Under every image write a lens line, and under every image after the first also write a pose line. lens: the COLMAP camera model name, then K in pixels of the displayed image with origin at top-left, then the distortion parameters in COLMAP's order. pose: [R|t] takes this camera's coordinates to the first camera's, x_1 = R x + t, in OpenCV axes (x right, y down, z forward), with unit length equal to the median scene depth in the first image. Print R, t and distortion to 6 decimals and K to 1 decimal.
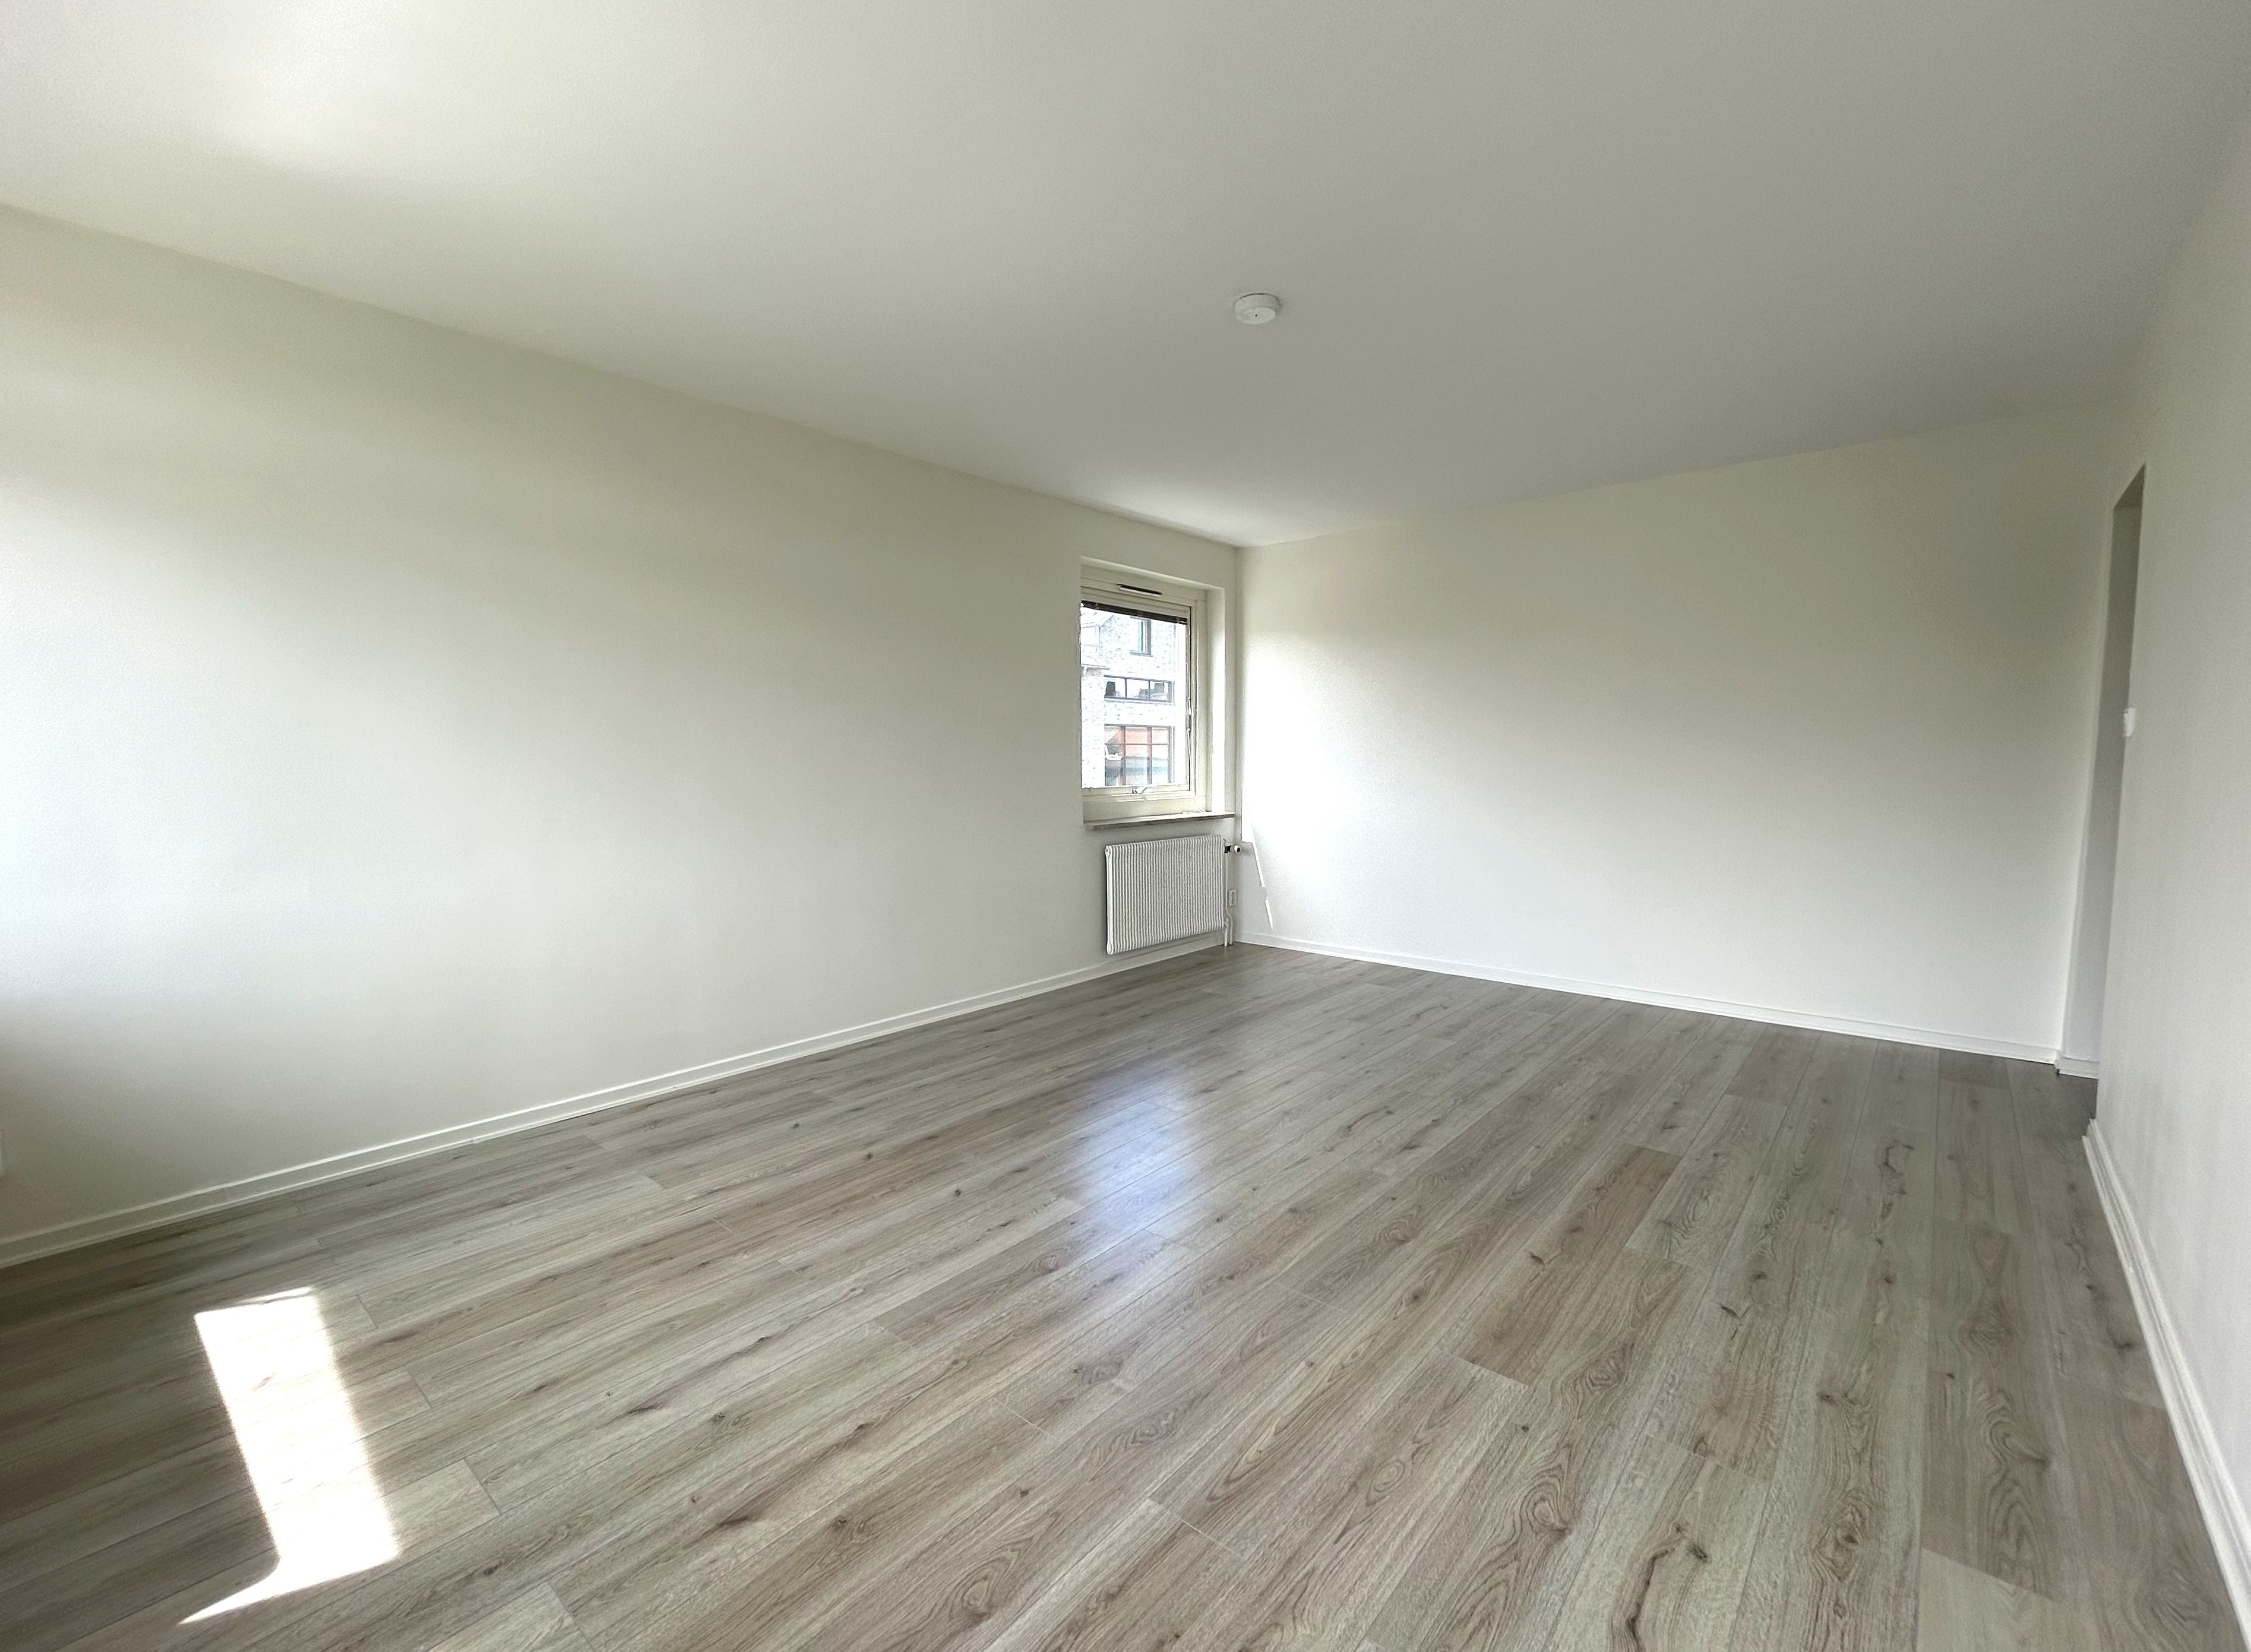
lens RADIAL K [[954.7, 0, 1133.6], [0, 954.7, 826.8], [0, 0, 1]] dist [0.002397, 0.000335]
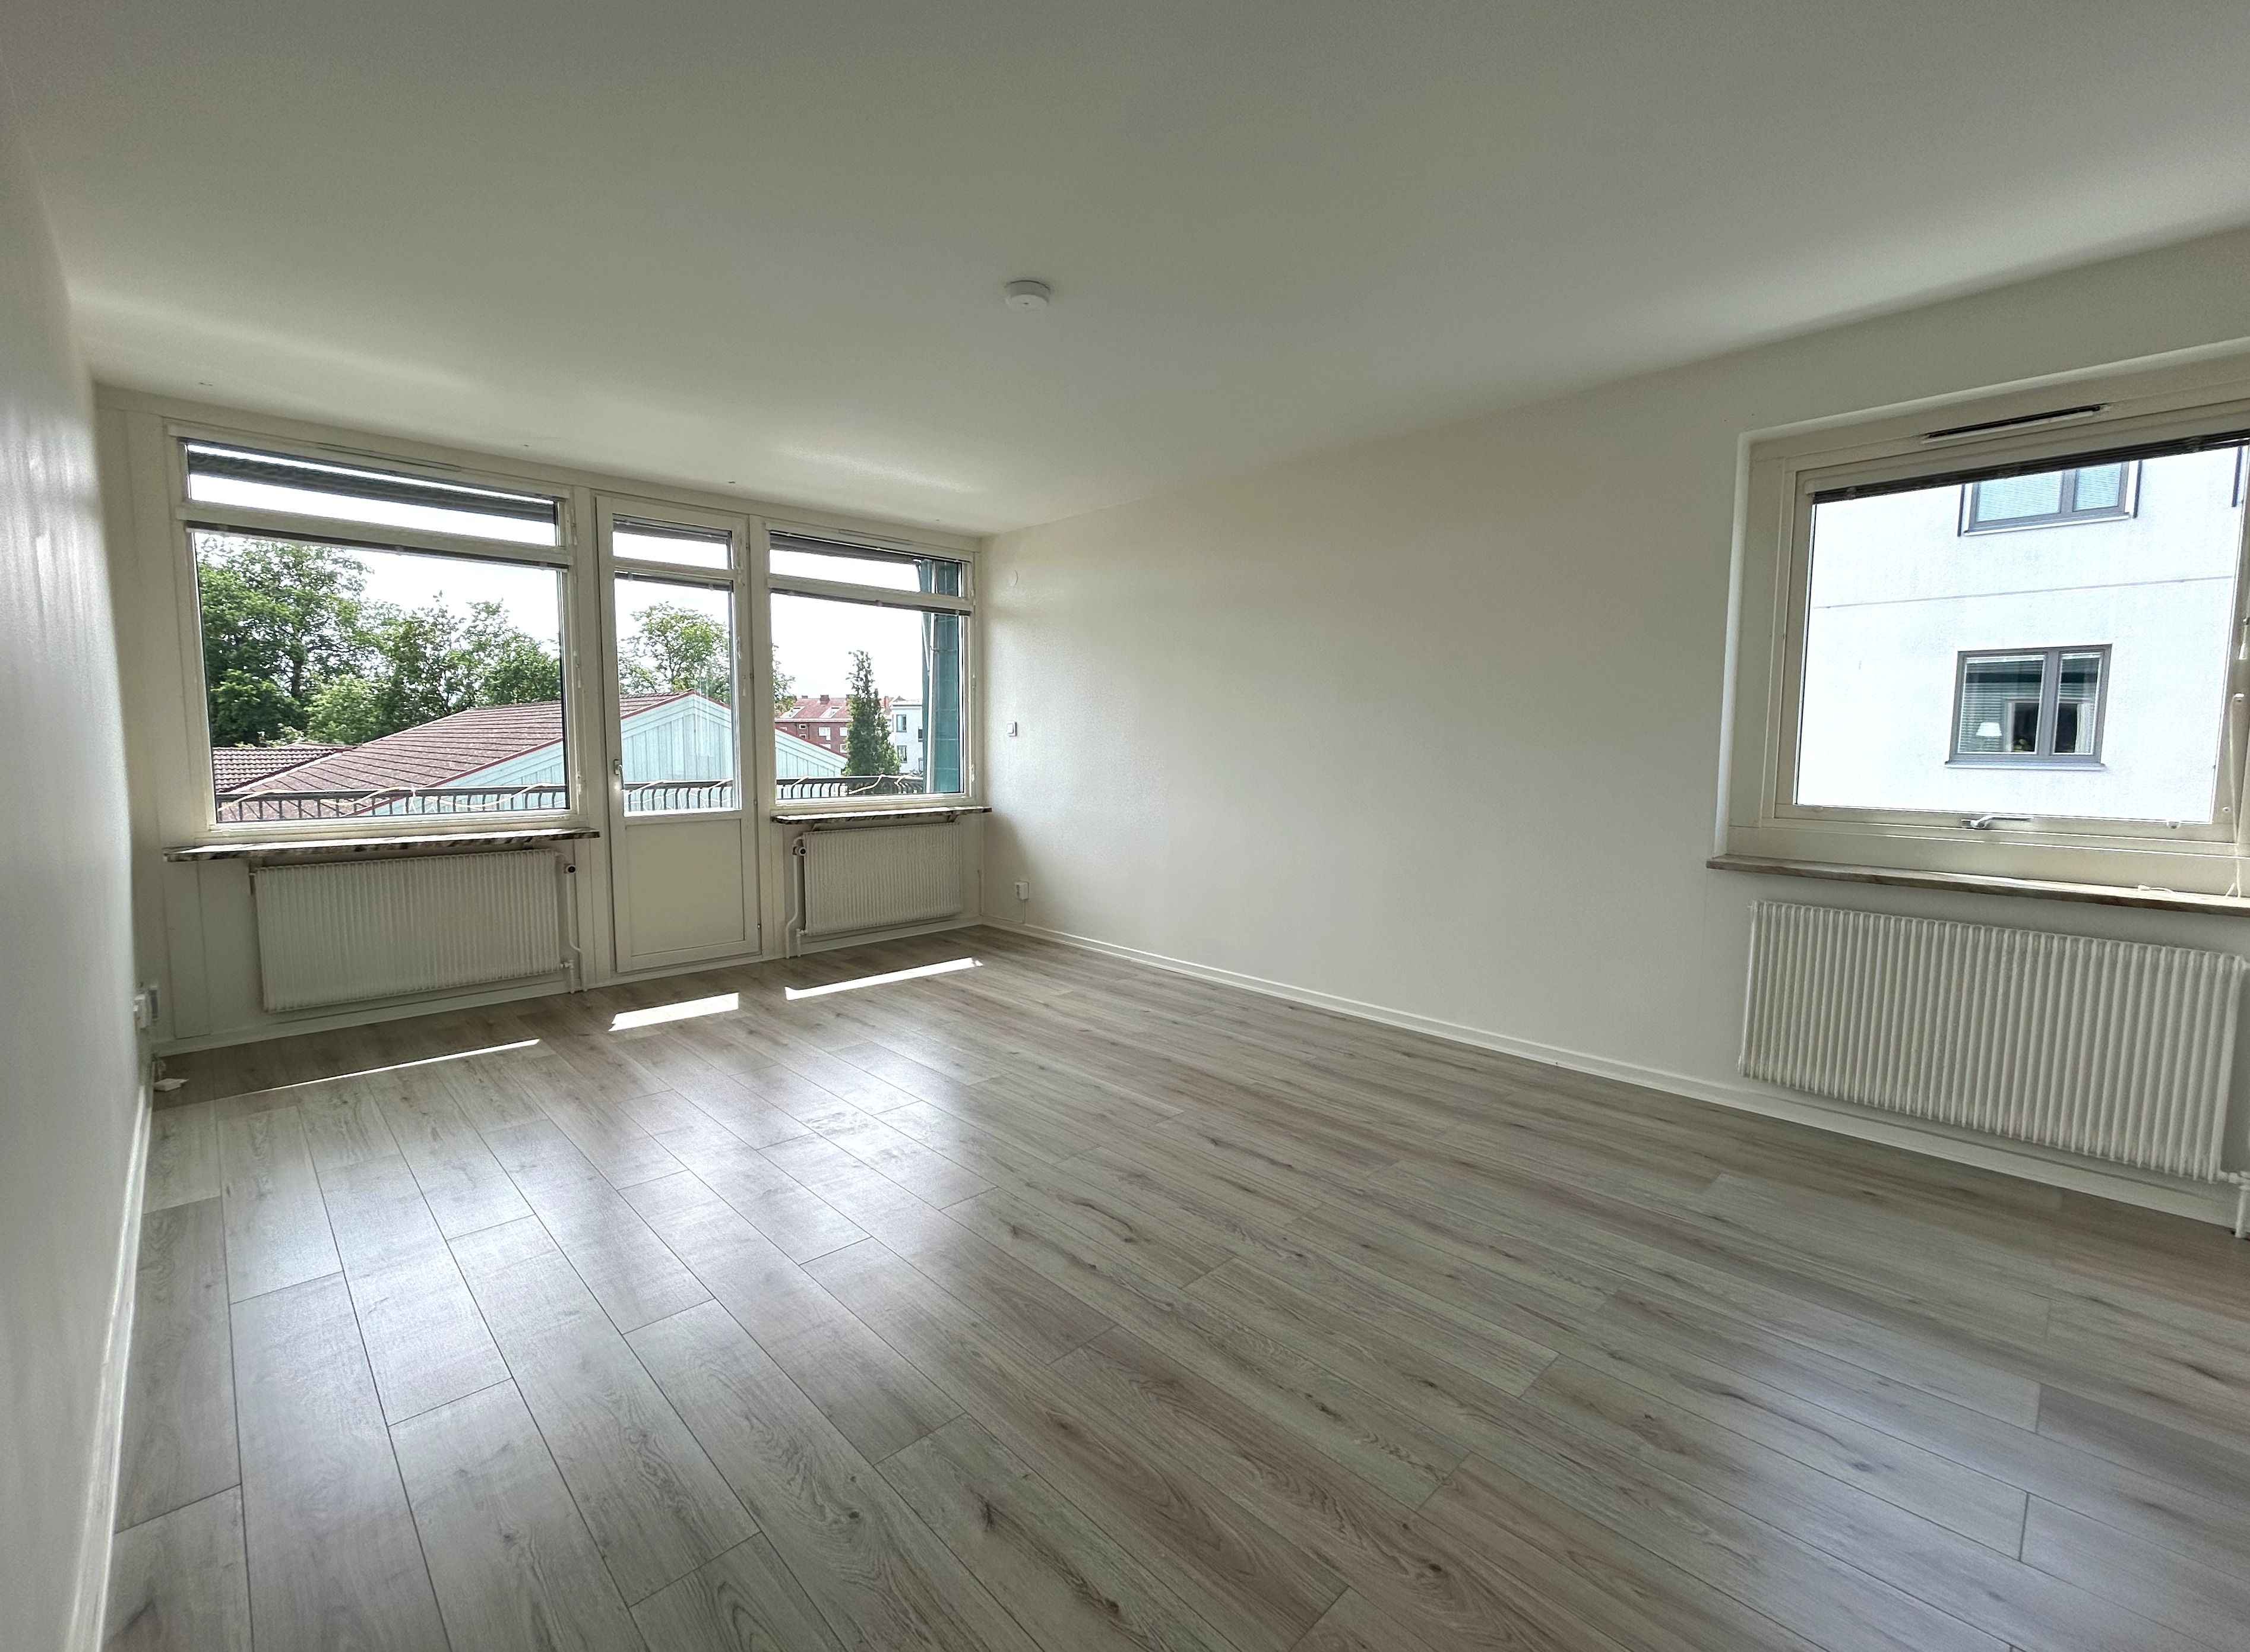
lens RADIAL K [[954.4, 0, 1132.2], [0, 954.4, 828.0], [0, 0, 1]] dist [0.002397, 0.000335]
pose [[-0.084682, 0.099020, -0.991476, 0.873769], [-0.082454, 0.990941, 0.106009, -0.084326], [0.992991, 0.090728, -0.075750, 0.932447]]
